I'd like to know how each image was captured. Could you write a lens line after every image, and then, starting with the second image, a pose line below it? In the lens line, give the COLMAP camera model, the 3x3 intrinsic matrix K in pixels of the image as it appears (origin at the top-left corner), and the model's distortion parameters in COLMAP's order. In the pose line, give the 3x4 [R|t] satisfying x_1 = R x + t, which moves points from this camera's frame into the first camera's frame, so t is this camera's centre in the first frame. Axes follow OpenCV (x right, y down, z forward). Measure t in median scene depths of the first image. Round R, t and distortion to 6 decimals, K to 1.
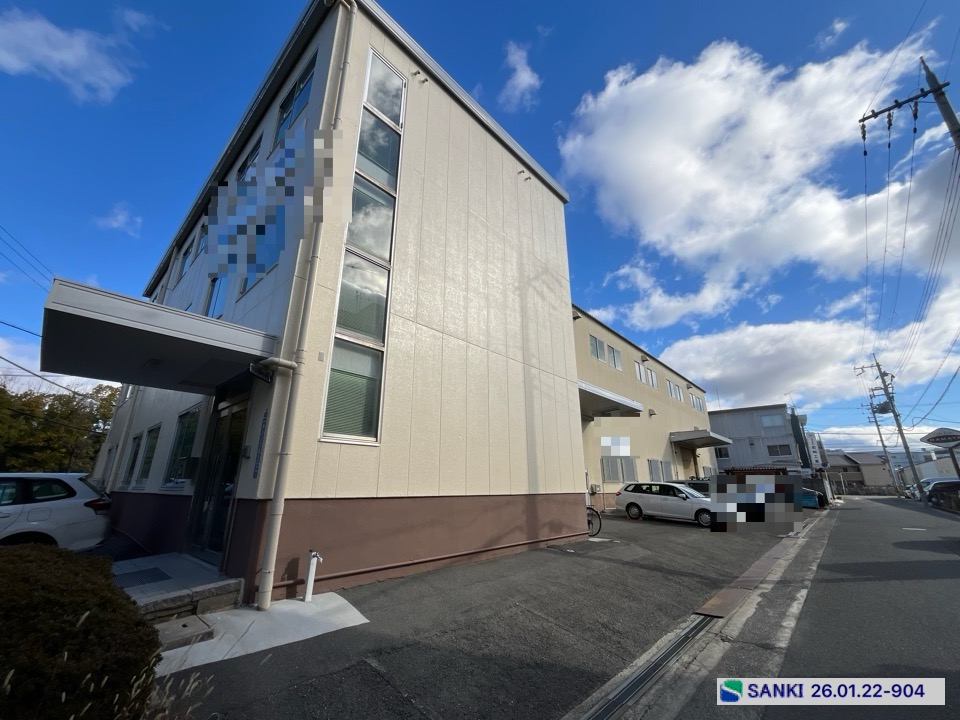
lens RADIAL K [[387.8, 0, 477.2], [0, 387.8, 361.3], [0, 0, 1]] dist [-0.003589, -0.000039]
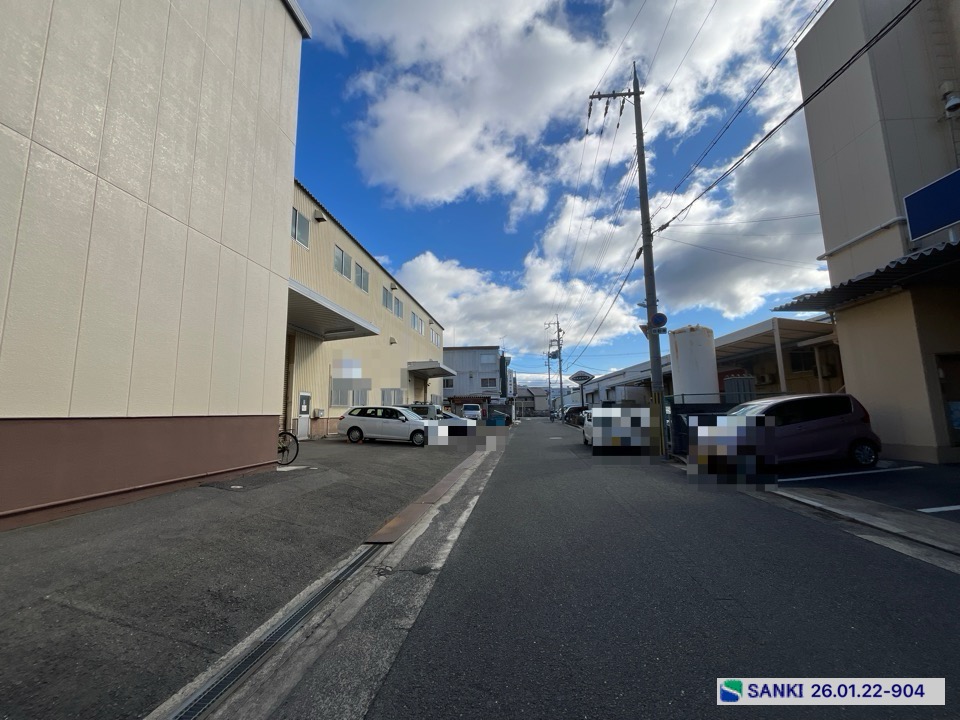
lens RADIAL K [[387.8, 0, 477.2], [0, 387.8, 361.3], [0, 0, 1]] dist [-0.003589, -0.000039]
pose [[0.815297, 0.062001, 0.575714, 0.123366], [-0.161982, 0.978977, 0.123961, 0.054999], [-0.555924, -0.194320, 0.808200, 0.122243]]
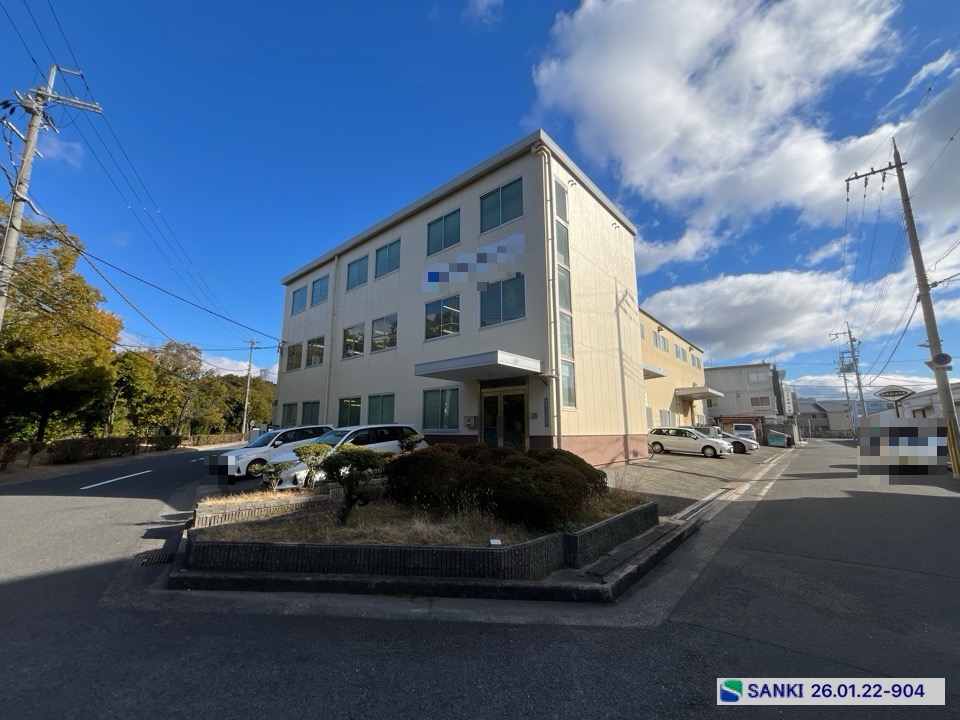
lens RADIAL K [[387.8, 0, 477.2], [0, 387.8, 361.3], [0, 0, 1]] dist [-0.003589, -0.000039]
pose [[0.999638, 0.005598, 0.026328, -0.421189], [-0.009124, 0.990701, 0.135752, -0.158593], [-0.025323, -0.135943, 0.990393, -0.490571]]
